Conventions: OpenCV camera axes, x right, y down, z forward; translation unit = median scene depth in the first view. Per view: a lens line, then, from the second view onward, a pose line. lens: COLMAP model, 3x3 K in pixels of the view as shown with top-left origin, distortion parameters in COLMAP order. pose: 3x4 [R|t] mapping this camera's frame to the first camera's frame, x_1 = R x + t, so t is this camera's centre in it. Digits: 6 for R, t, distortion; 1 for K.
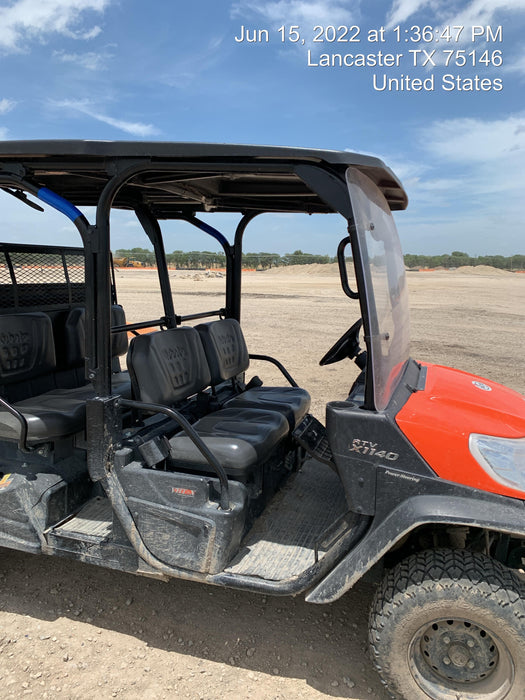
lens RADIAL K [[548.4, 0, 271.2], [0, 548.4, 338.2], [0, 0, 1]] dist [0.051734, -0.060320]
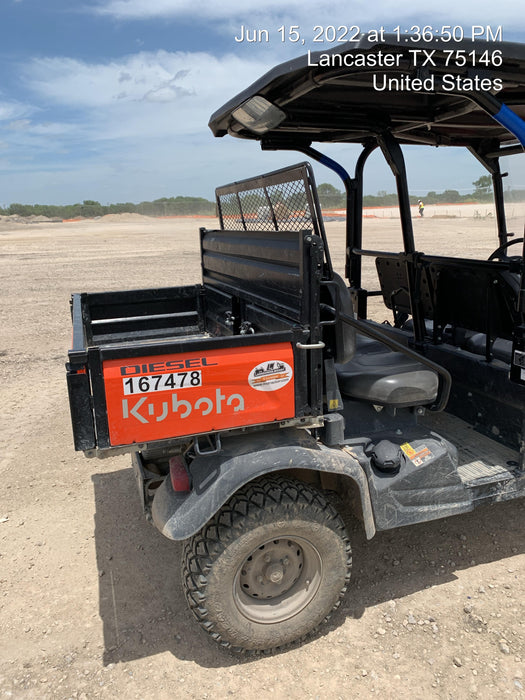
lens RADIAL K [[549.0, 0, 266.4], [0, 549.0, 341.8], [0, 0, 1]] dist [0.043621, -0.052821]
pose [[0.787977, -0.183752, 0.587645, -0.891981], [0.127838, 0.982456, 0.135787, -0.046238], [-0.602287, -0.031874, 0.797643, 0.354343]]
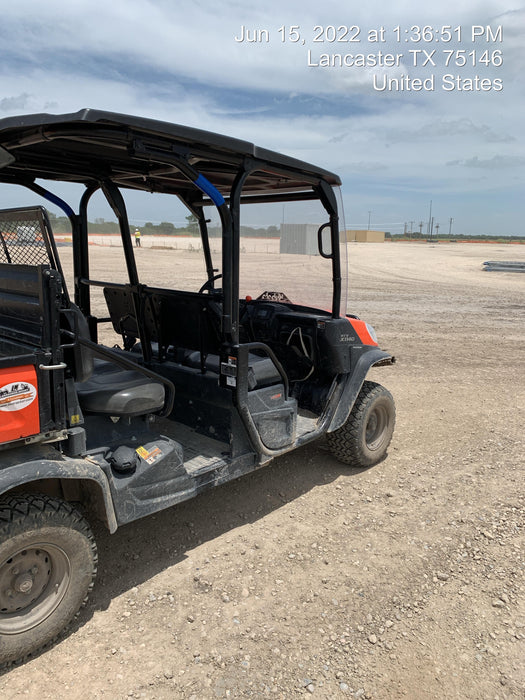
lens RADIAL K [[549.0, 0, 266.4], [0, 549.0, 341.8], [0, 0, 1]] dist [0.043621, -0.052821]
pose [[0.408843, -0.177006, 0.895274, -0.992453], [0.107926, 0.983504, 0.145163, -0.054156], [-0.906200, 0.037275, 0.421203, 0.282239]]
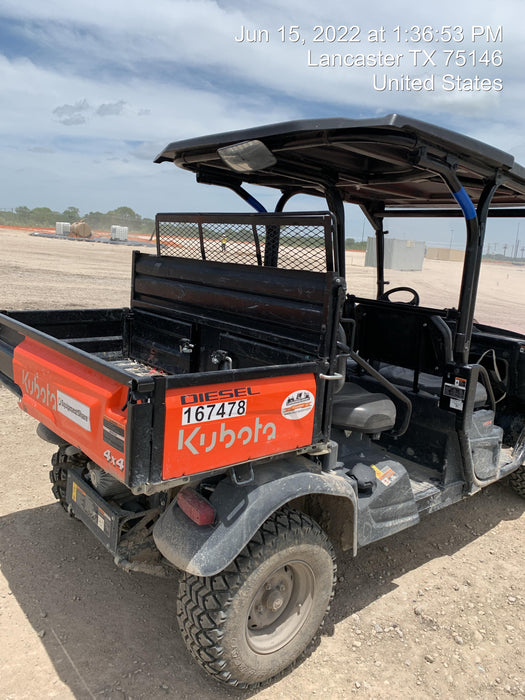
lens RADIAL K [[551.9, 0, 277.7], [0, 551.9, 330.5], [0, 0, 1]] dist [0.014293, -0.006979]
pose [[0.505386, -0.107912, 0.856119, -1.078292], [0.043006, 0.994066, 0.099913, -0.075176], [-0.861821, -0.013677, 0.507028, 0.521360]]
